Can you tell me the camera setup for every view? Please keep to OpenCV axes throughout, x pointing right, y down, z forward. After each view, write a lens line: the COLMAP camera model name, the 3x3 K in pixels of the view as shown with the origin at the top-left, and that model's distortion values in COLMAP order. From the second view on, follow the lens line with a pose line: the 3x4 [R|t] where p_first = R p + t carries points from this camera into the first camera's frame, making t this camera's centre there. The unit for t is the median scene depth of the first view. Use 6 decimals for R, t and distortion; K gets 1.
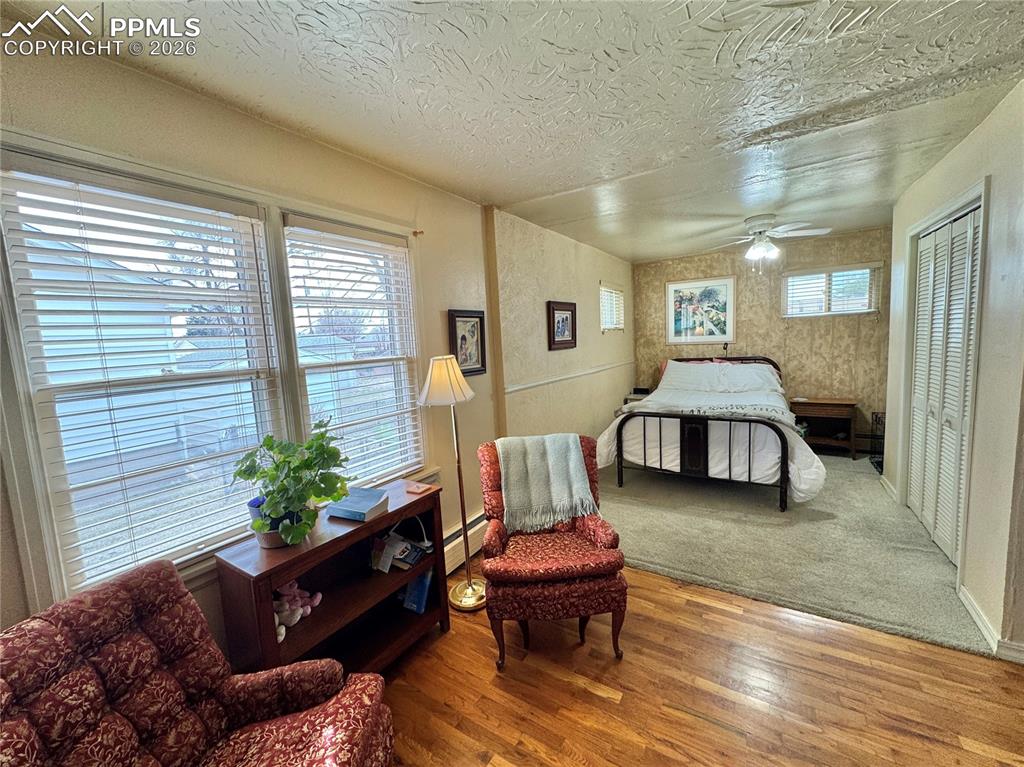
lens RADIAL K [[408.8, 0, 512.7], [0, 408.8, 378.7], [0, 0, 1]] dist [-0.004361, 0.000823]
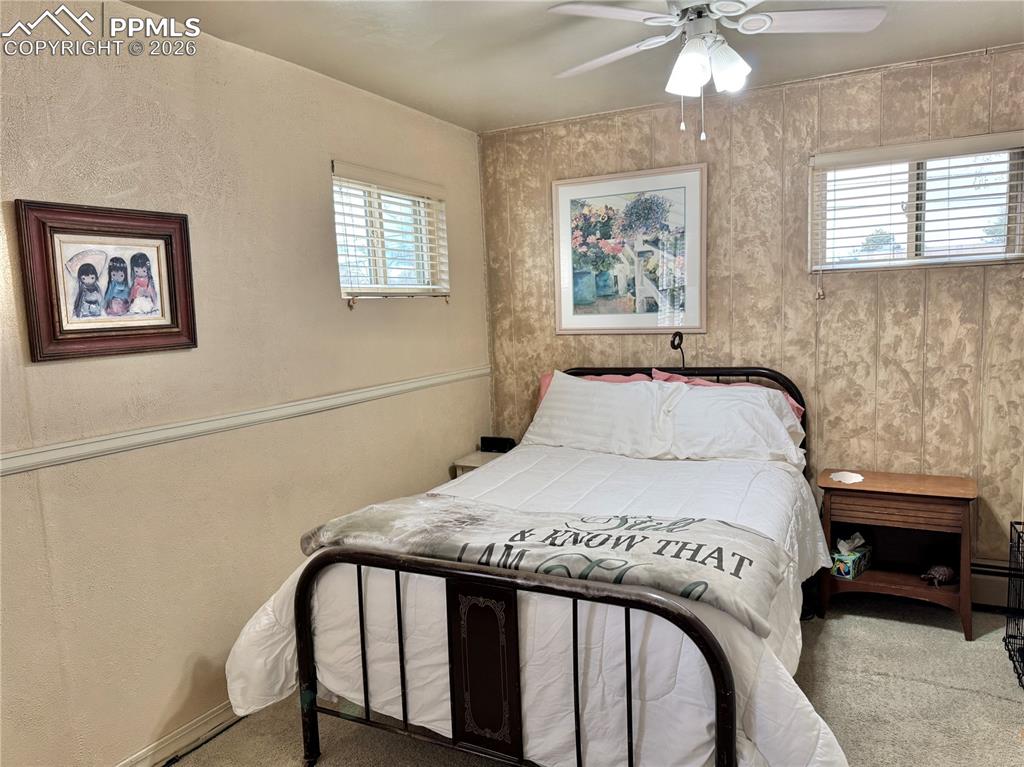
lens RADIAL K [[722.8, 0, 510.3], [0, 722.8, 386.5], [0, 0, 1]] dist [0.002560, -0.019913]
pose [[0.995607, 0.000974, 0.093629, 0.303419], [-0.001996, 0.999939, 0.010822, -0.043339], [-0.093613, -0.010962, 0.995548, 0.322768]]
